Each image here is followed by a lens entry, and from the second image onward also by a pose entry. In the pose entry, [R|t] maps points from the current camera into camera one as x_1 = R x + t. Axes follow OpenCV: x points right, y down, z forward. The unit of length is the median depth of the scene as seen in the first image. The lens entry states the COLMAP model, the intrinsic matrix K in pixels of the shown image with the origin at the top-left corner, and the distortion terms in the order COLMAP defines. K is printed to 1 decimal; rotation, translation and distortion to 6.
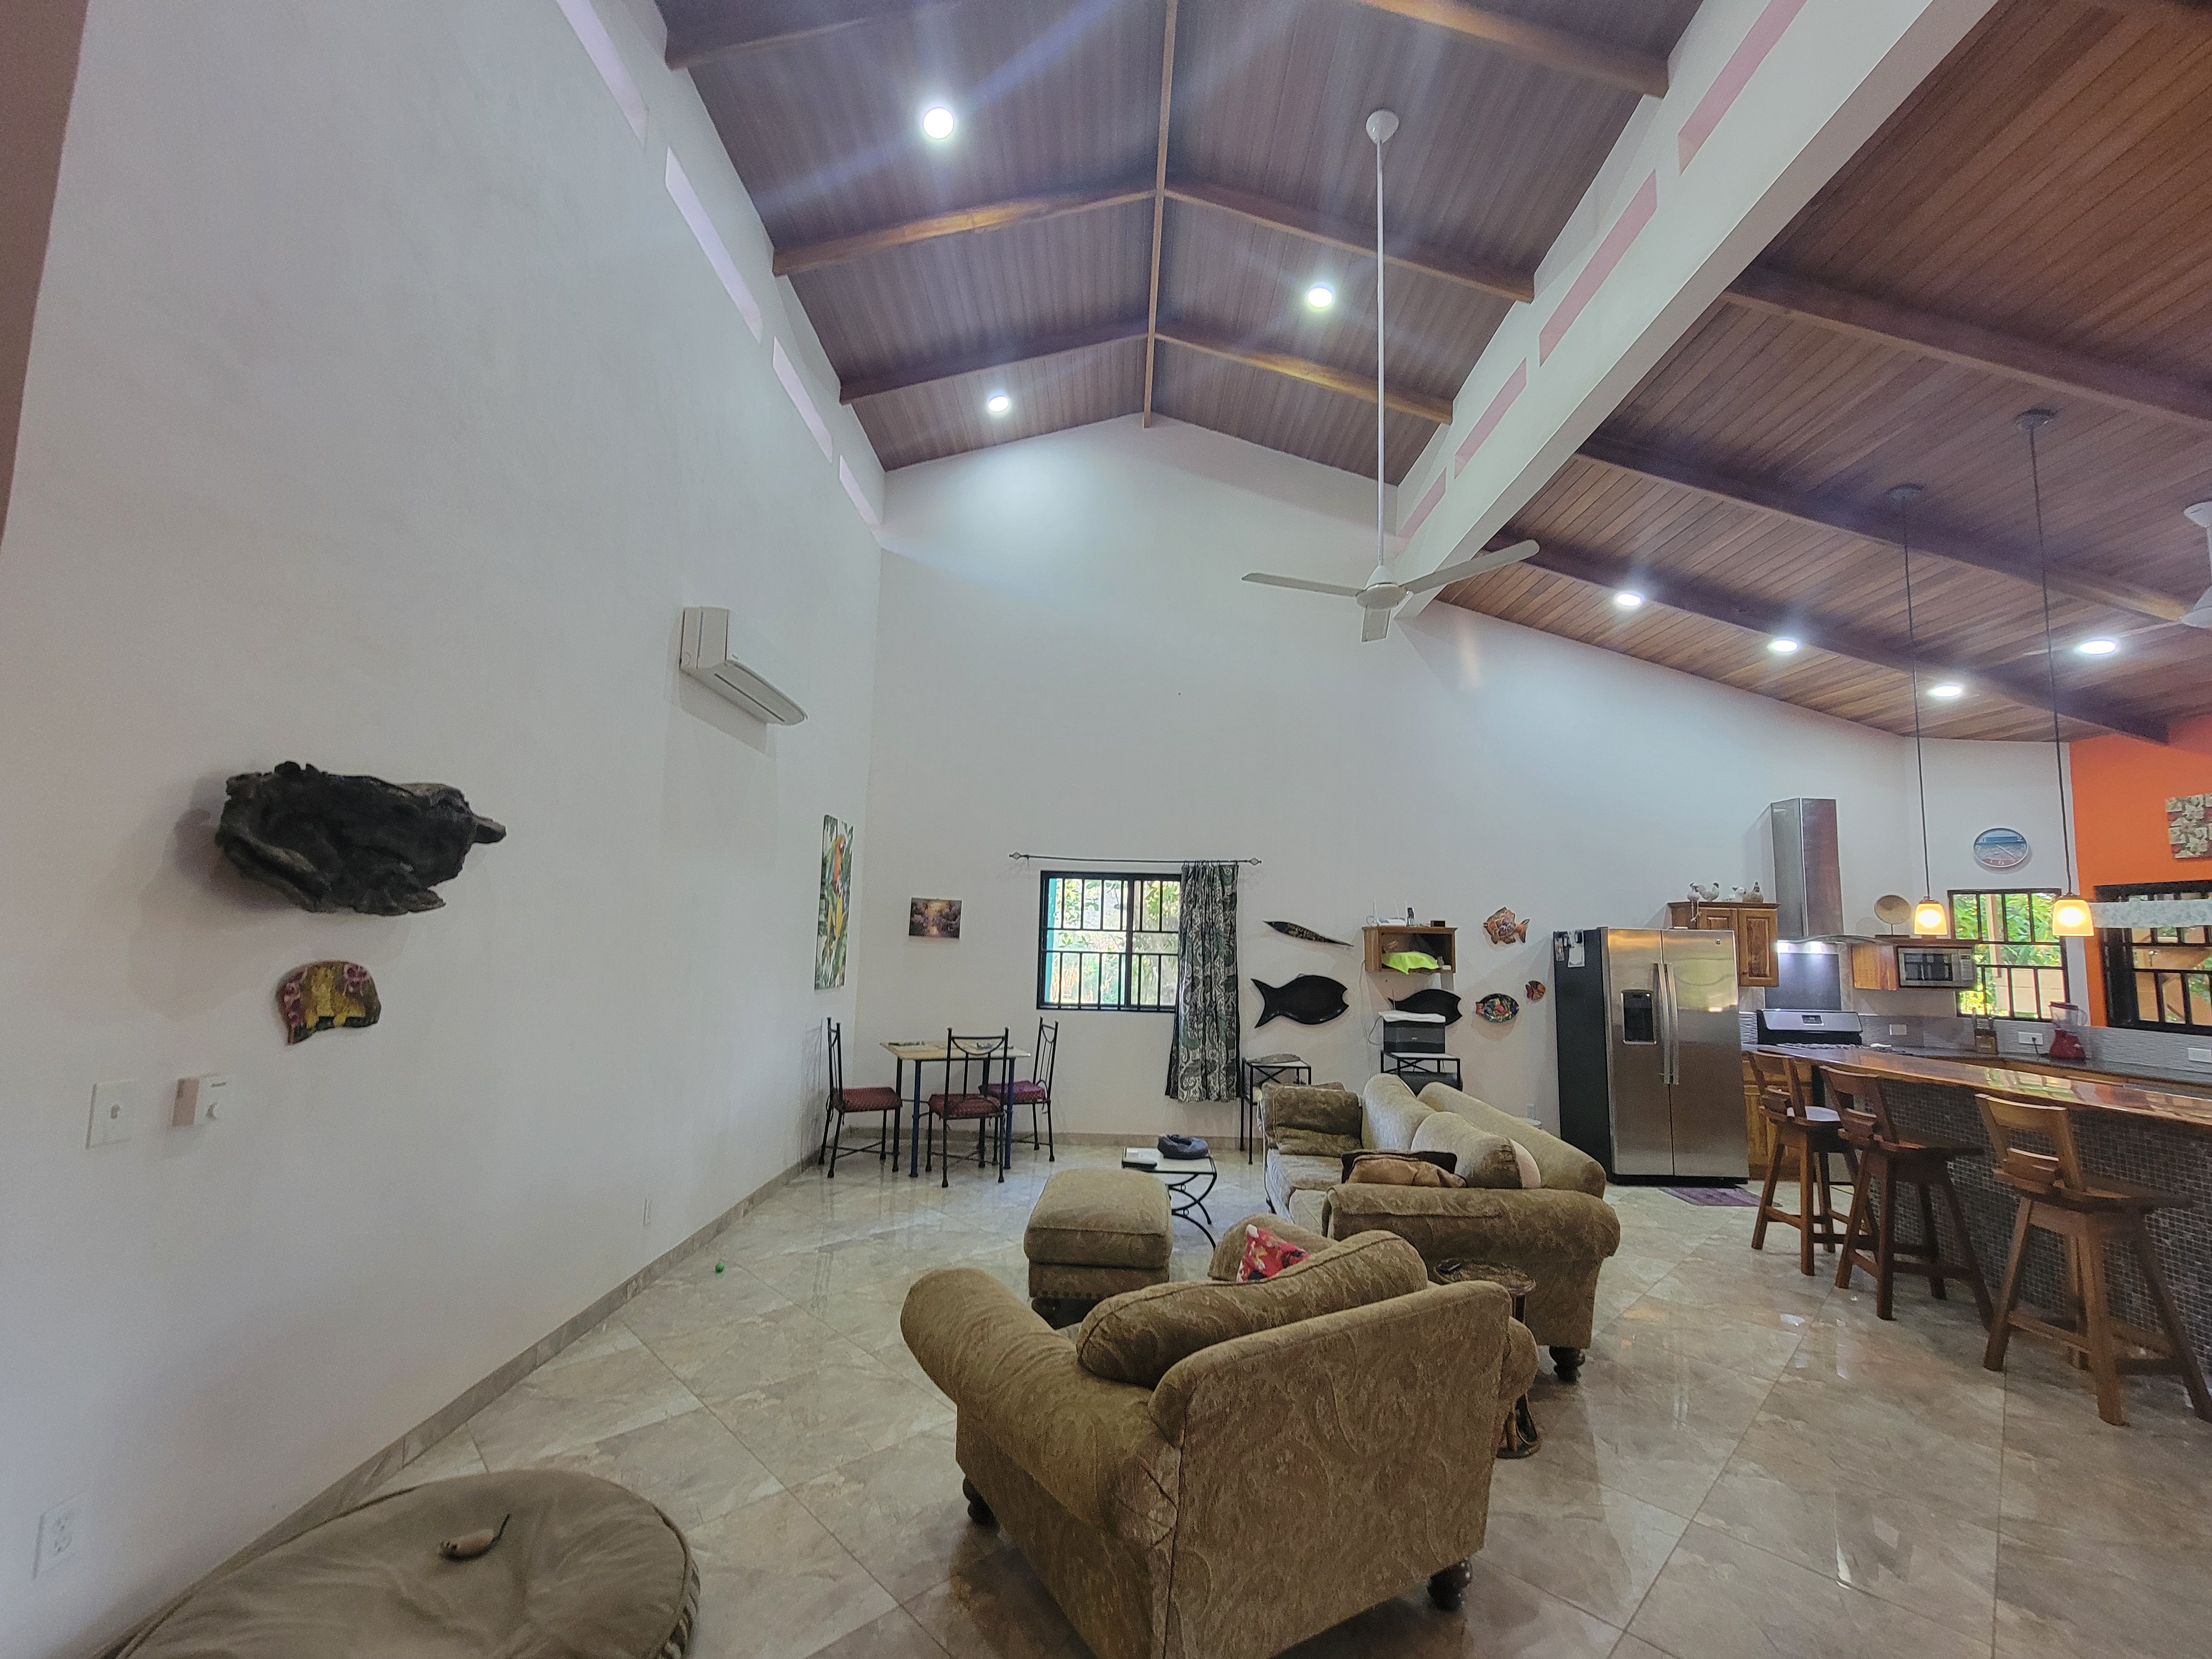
lens RADIAL K [[915.4, 0, 1106.8], [0, 915.4, 847.0], [0, 0, 1]] dist [-0.000240, 0.000314]
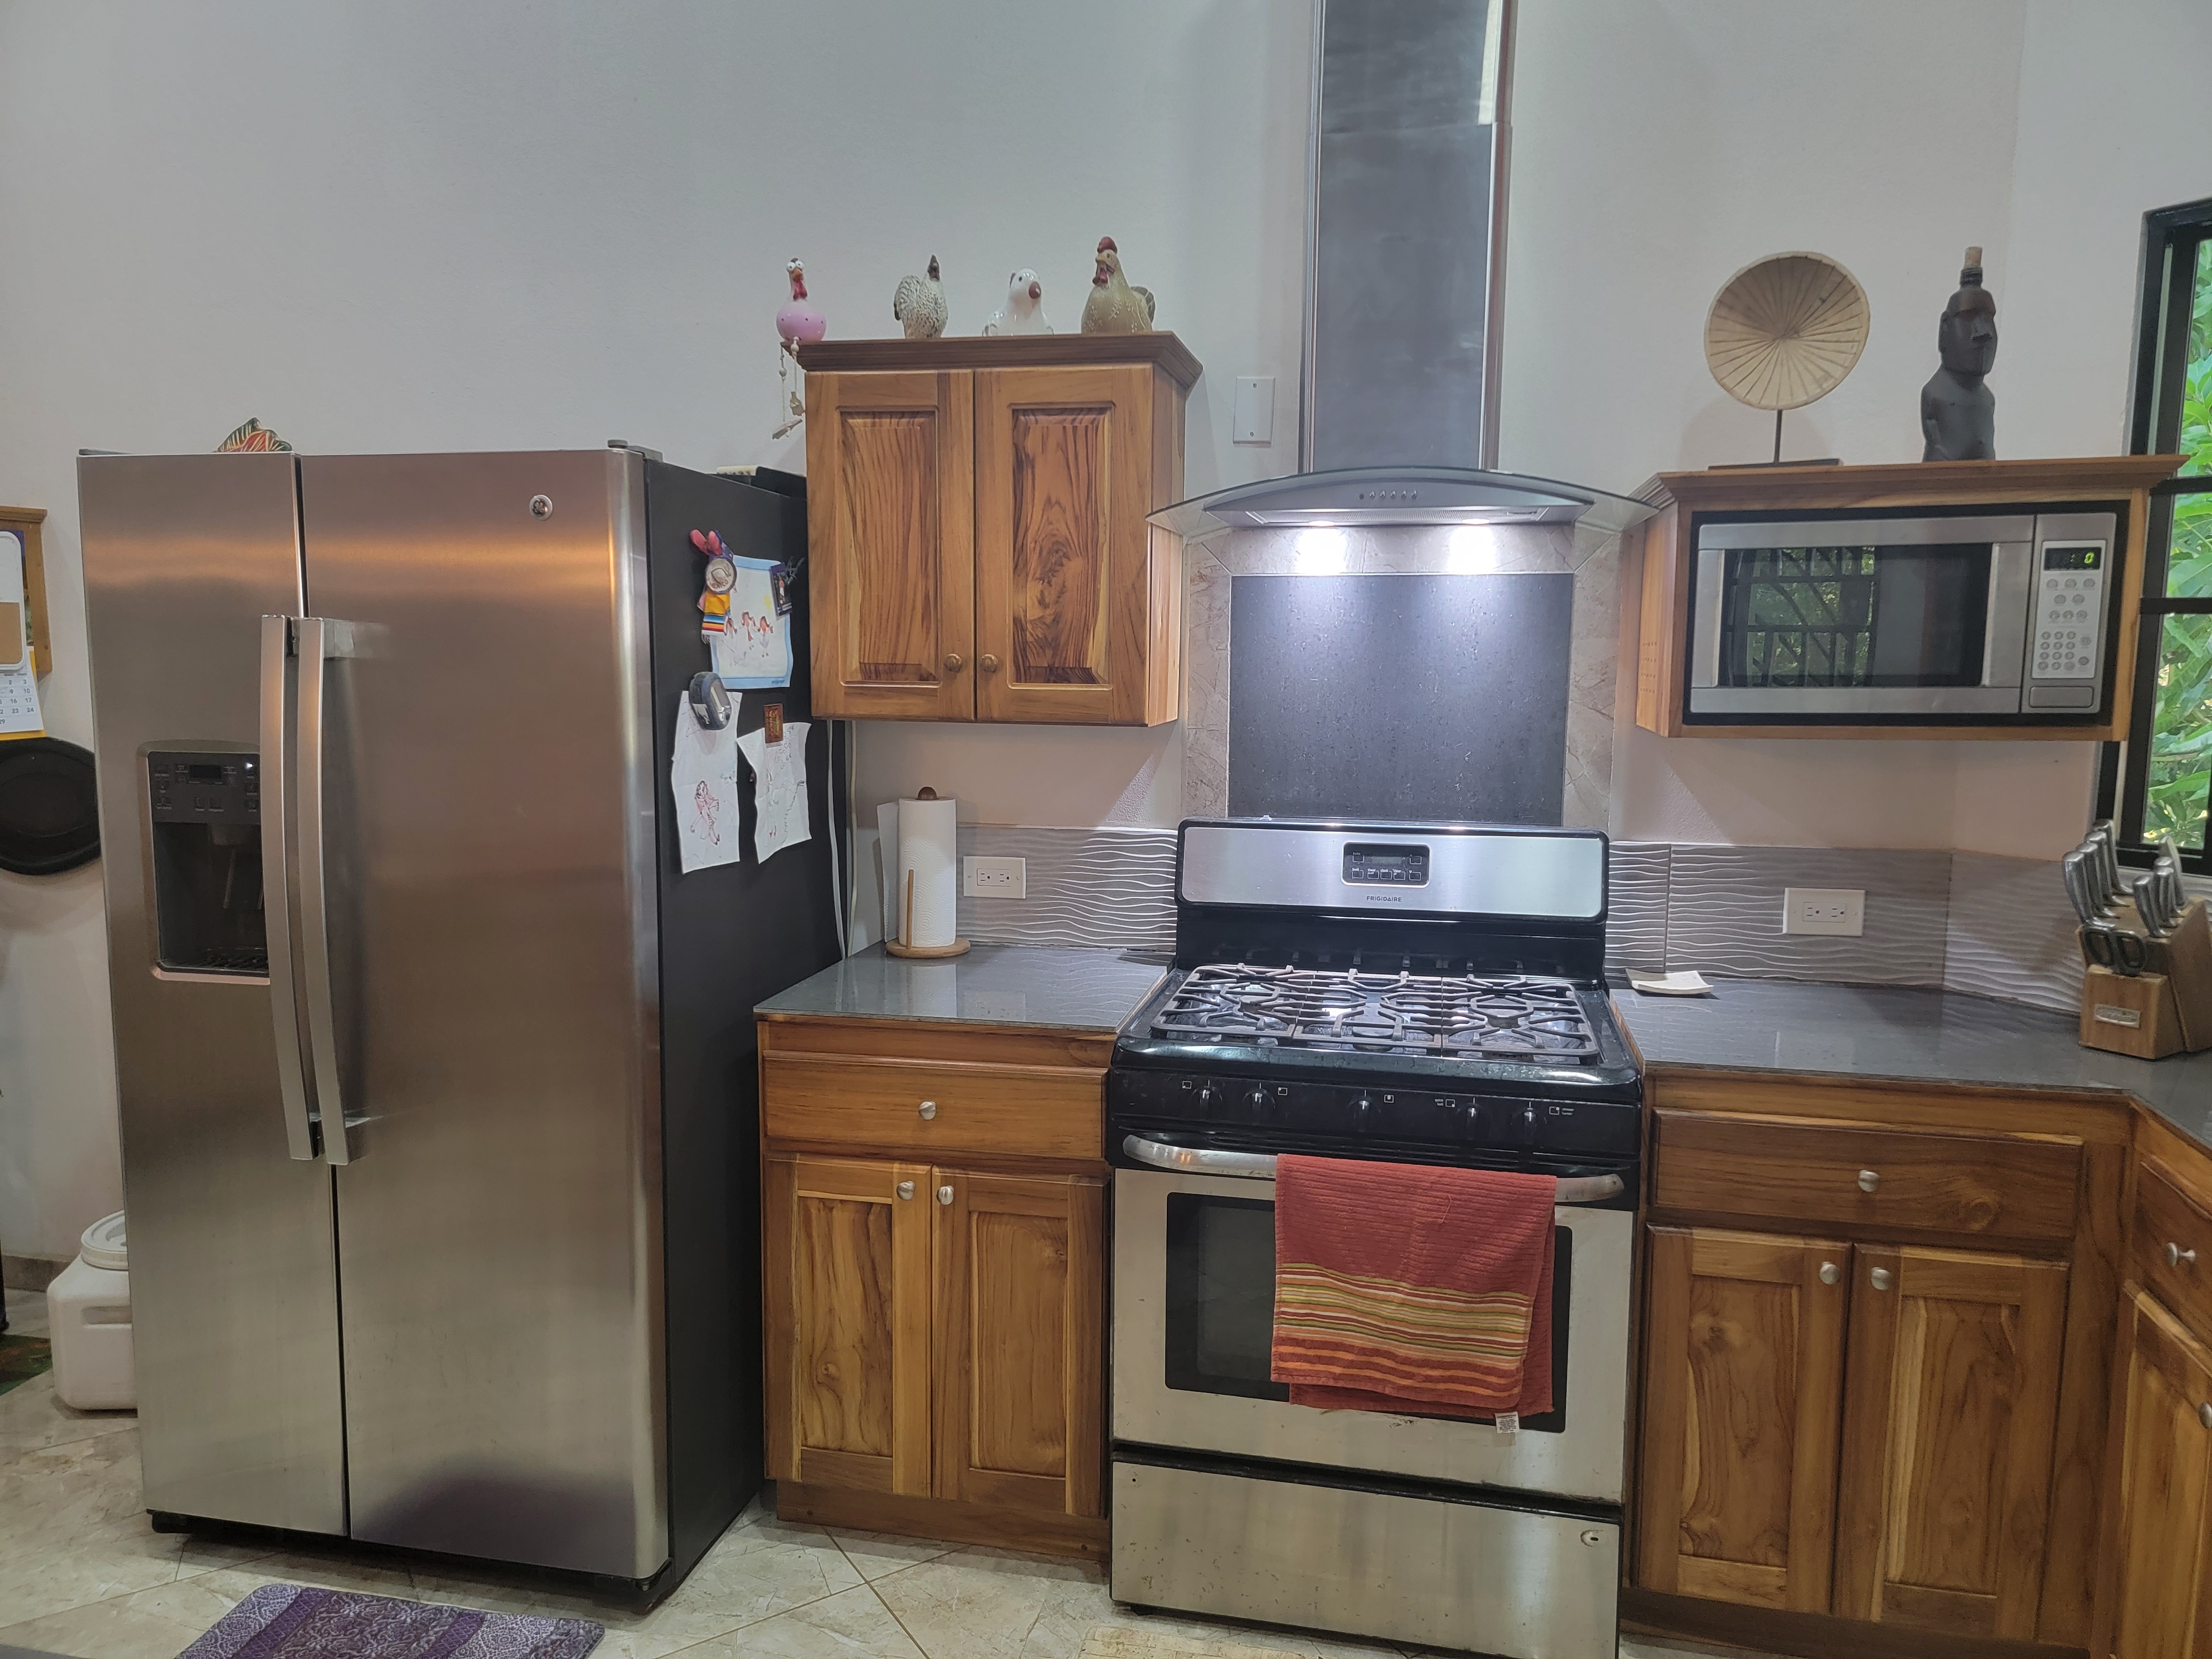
lens RADIAL K [[1536.9, 0, 1121.9], [0, 1536.9, 831.3], [0, 0, 1]] dist [0.093405, -0.075610]
pose [[0.976280, 0.010195, -0.216272, 0.832803], [0.038567, 0.974727, 0.220046, 0.098009], [0.213050, -0.223167, 0.951213, 0.653351]]
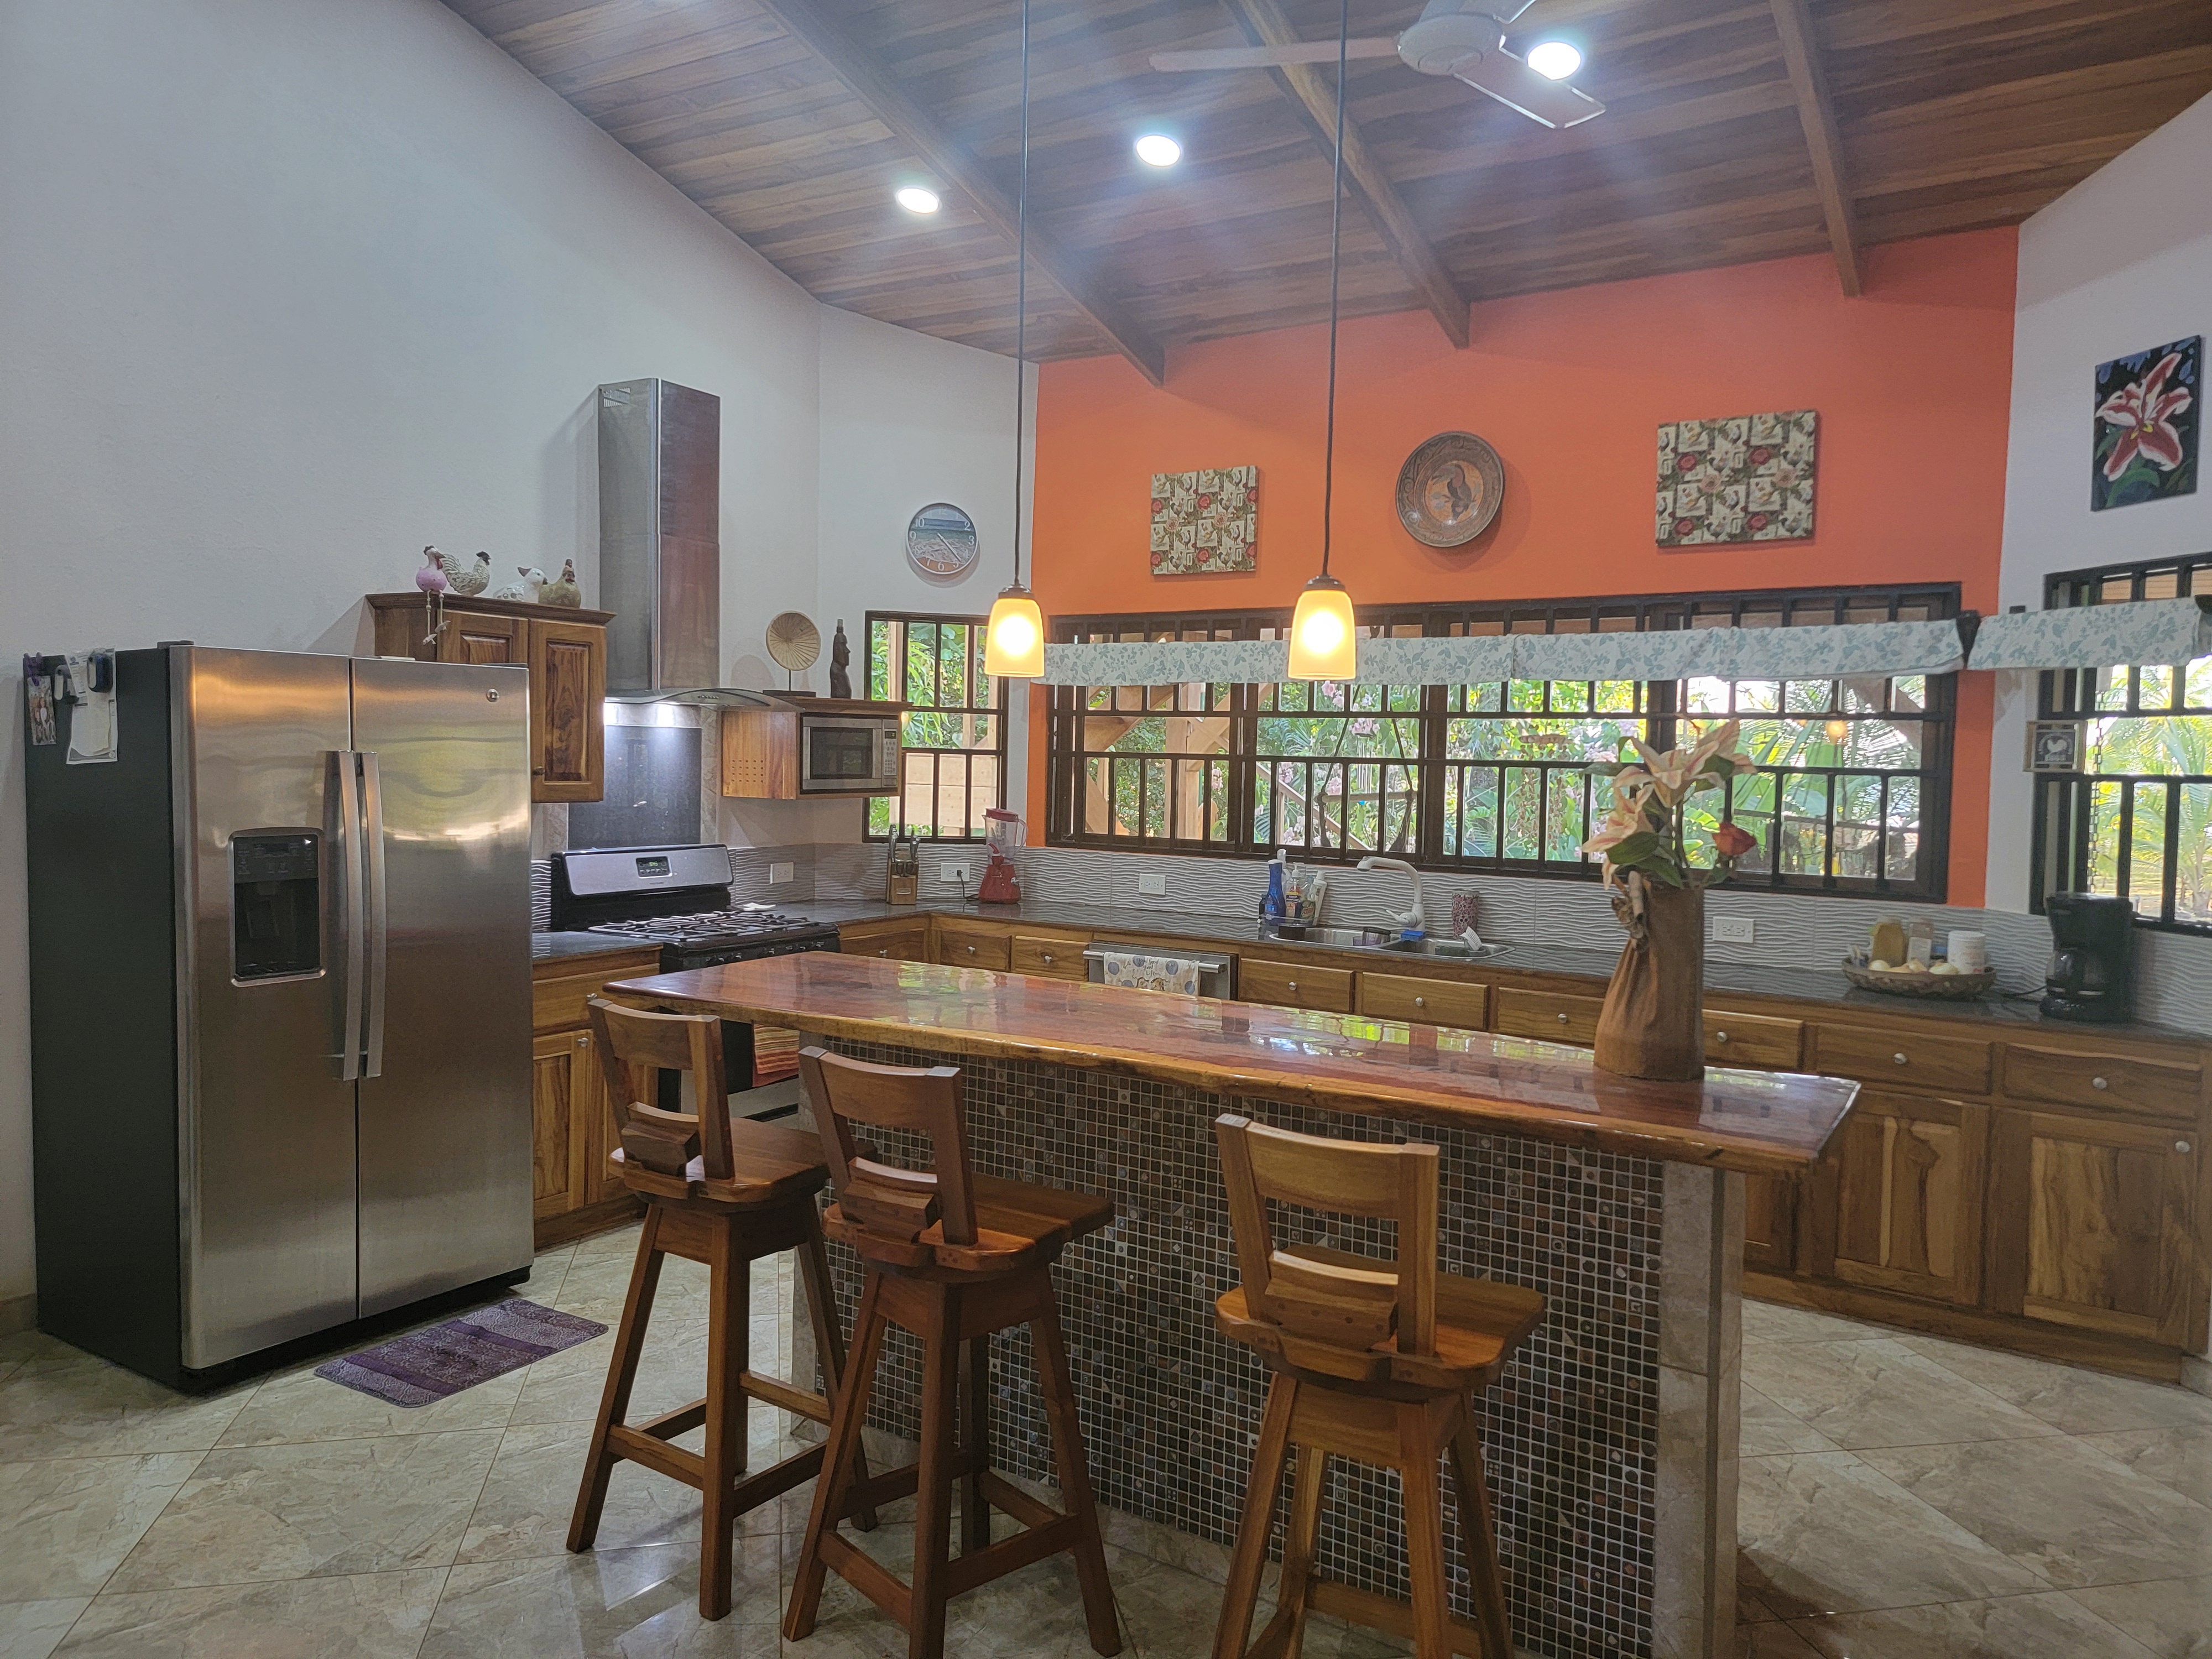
lens RADIAL K [[1536.9, 0, 1121.9], [0, 1536.9, 831.3], [0, 0, 1]] dist [0.093405, -0.075610]
pose [[0.533534, -0.055119, 0.843981, 0.238912], [-0.096566, 0.987379, 0.125530, 0.049646], [-0.840248, -0.148475, 0.521477, 0.404492]]
